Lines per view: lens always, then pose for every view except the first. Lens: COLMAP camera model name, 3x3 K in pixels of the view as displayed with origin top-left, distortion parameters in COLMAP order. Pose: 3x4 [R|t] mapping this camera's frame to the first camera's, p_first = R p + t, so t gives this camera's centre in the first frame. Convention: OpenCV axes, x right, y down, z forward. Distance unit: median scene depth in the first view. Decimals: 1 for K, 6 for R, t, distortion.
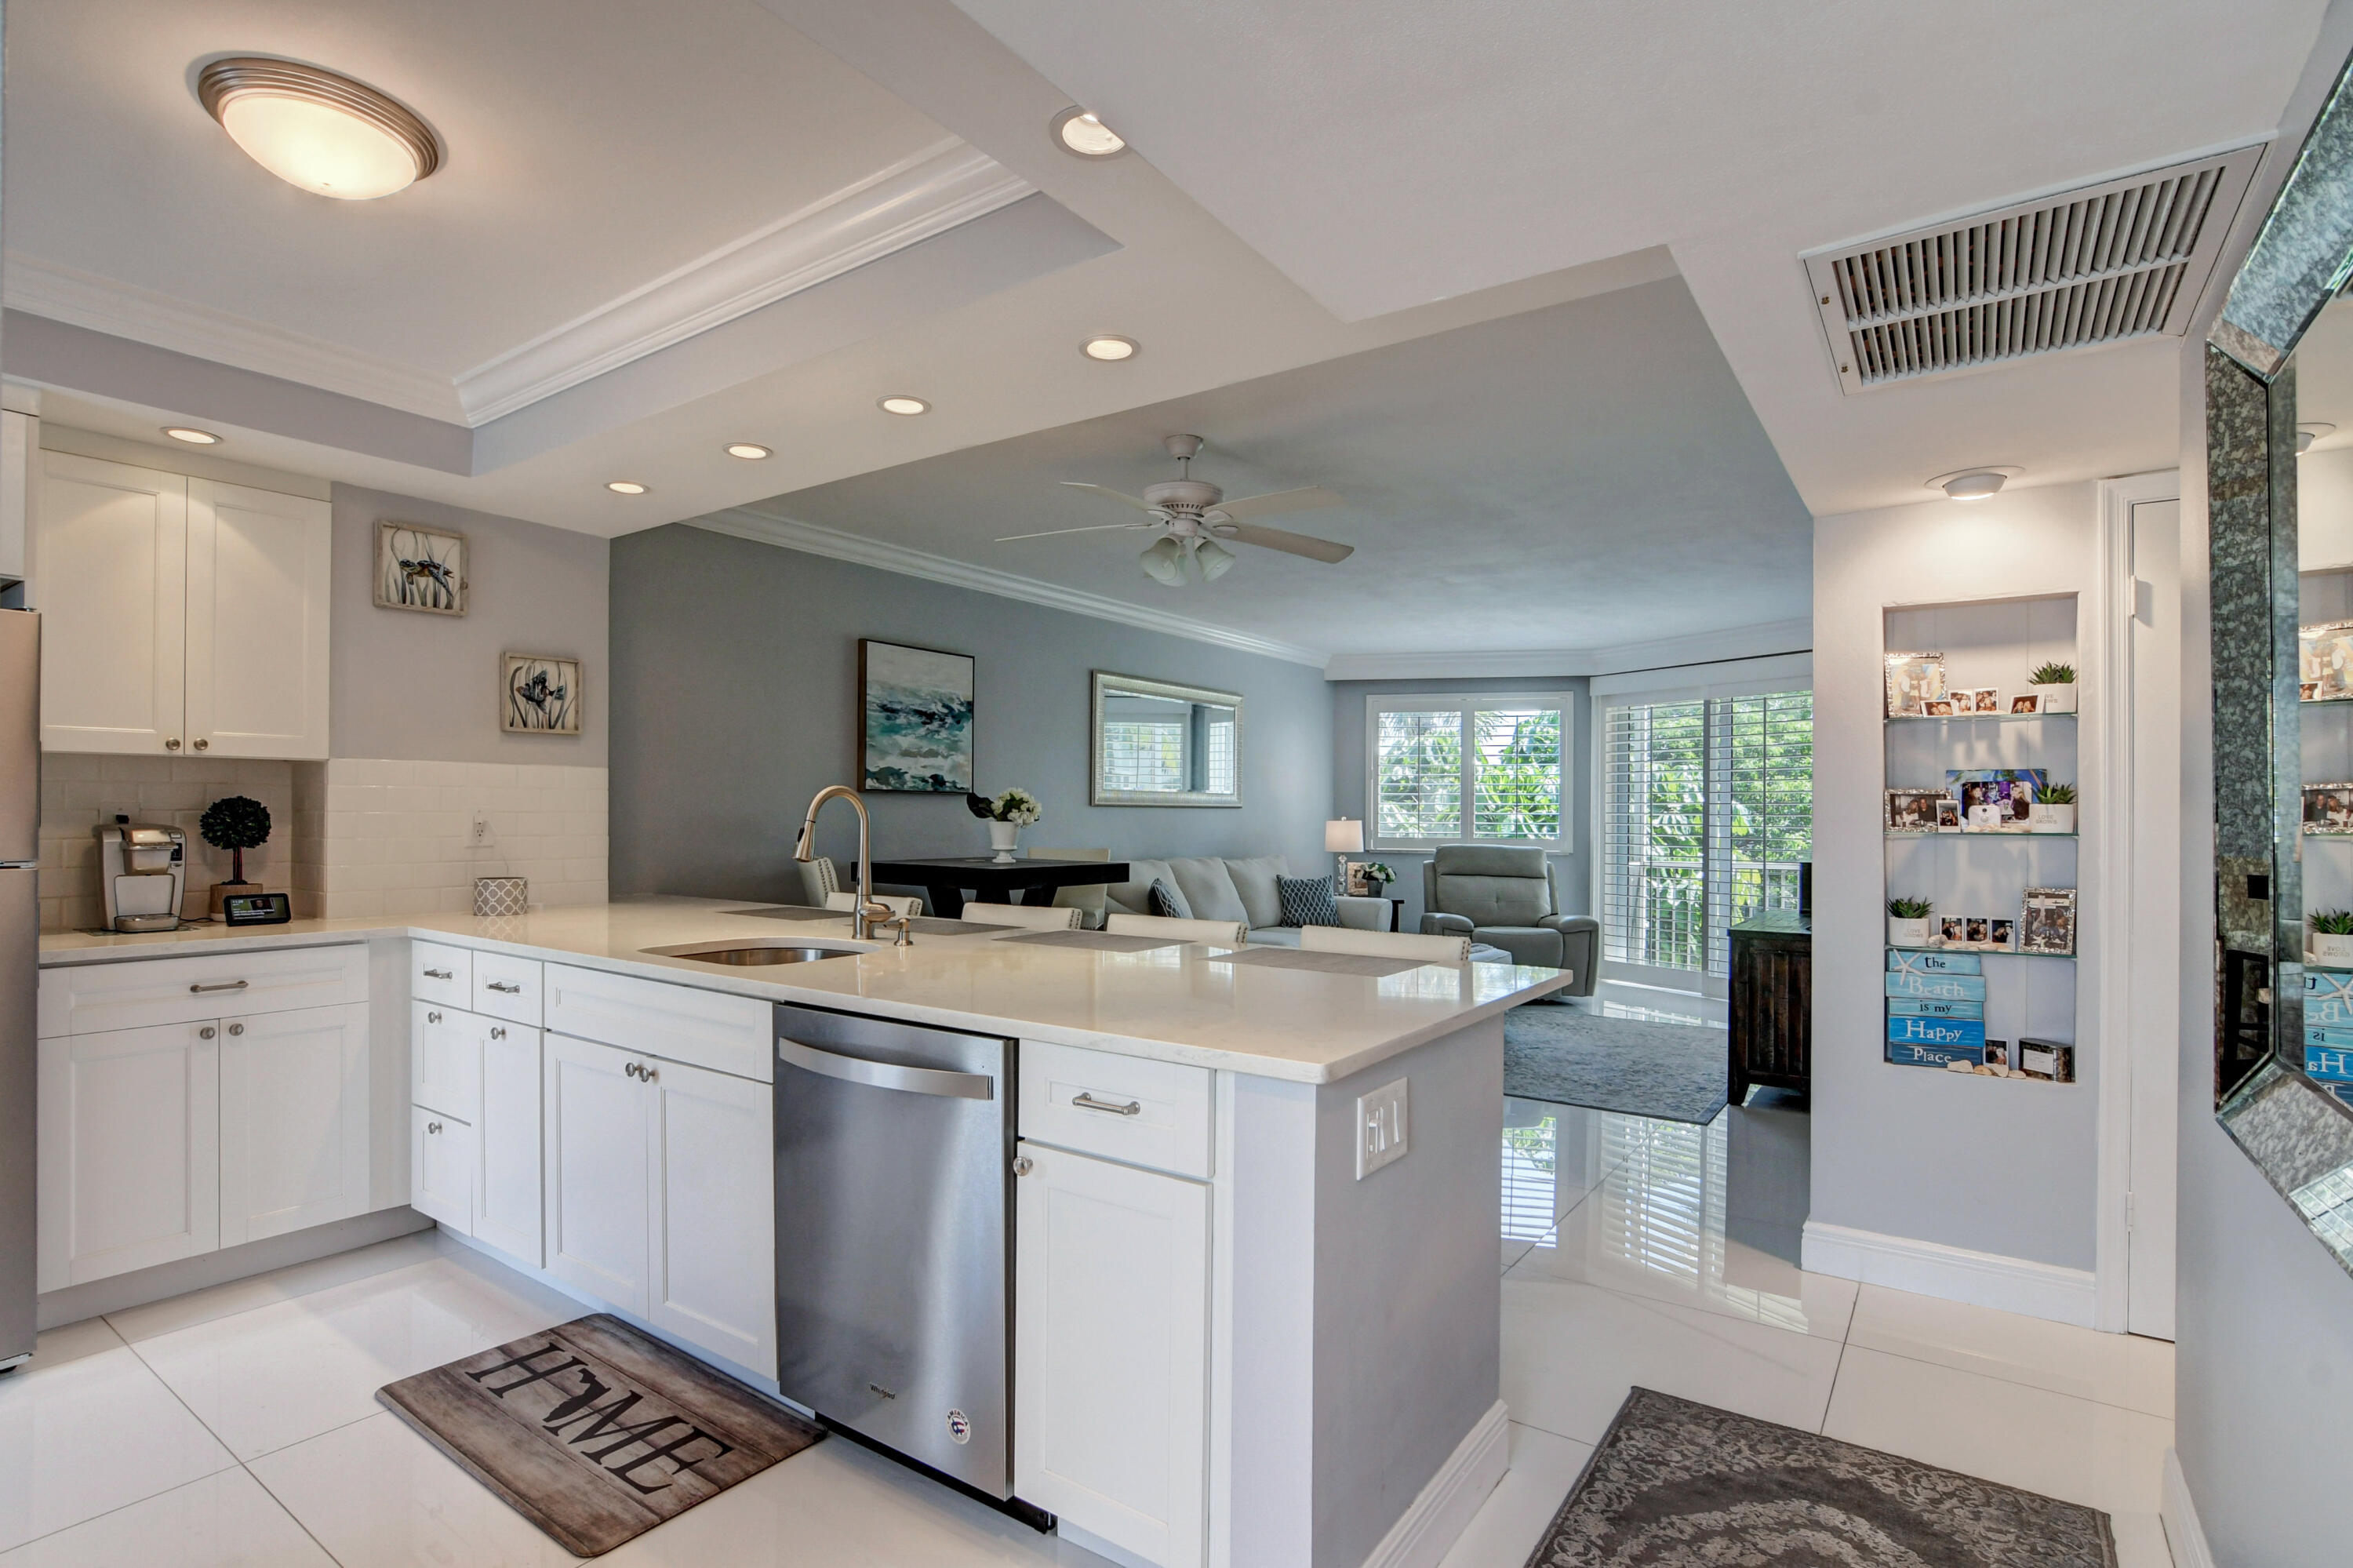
lens RADIAL K [[1146.6, 0, 1165.0], [0, 1146.6, 810.1], [0, 0, 1]] dist [-0.036388, 0.012947]
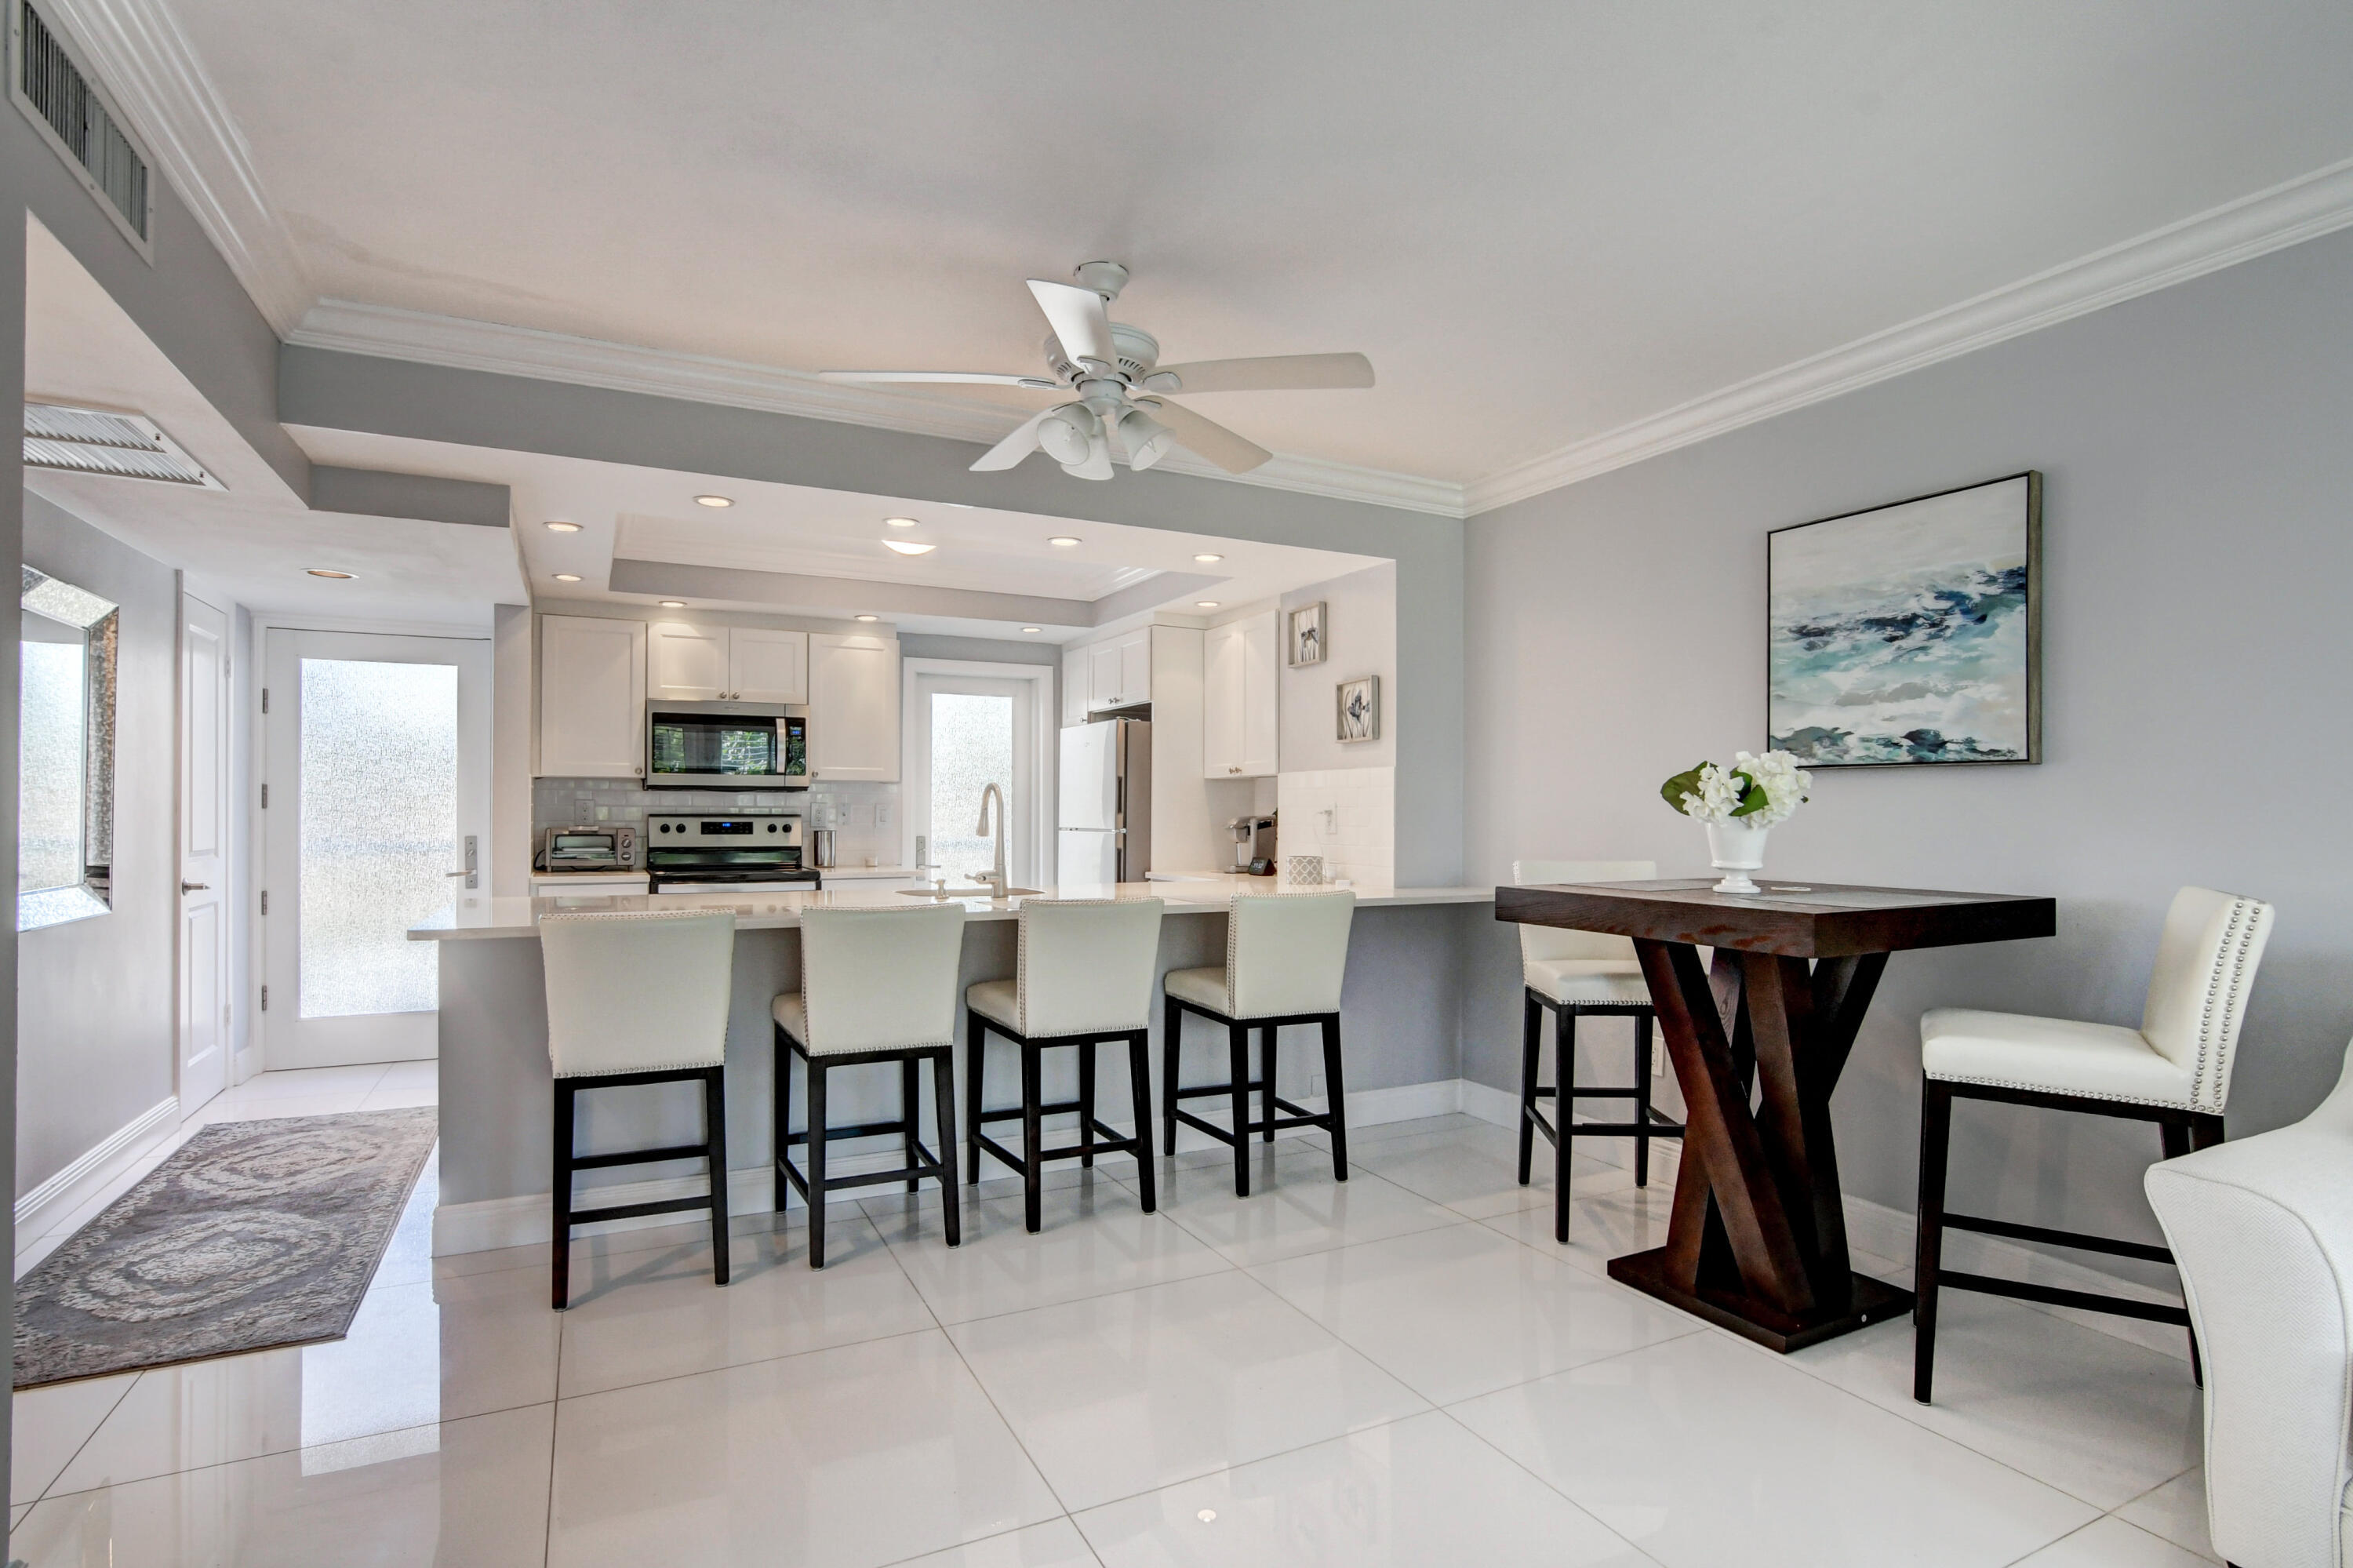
lens RADIAL K [[1146.6, 0, 1165.0], [0, 1146.6, 810.1], [0, 0, 1]] dist [-0.036388, 0.012947]
pose [[-0.466016, -0.008456, -0.884736, 0.325513], [-0.001479, 0.999960, -0.008778, 0.008524], [0.884775, -0.002782, -0.466010, 0.713569]]
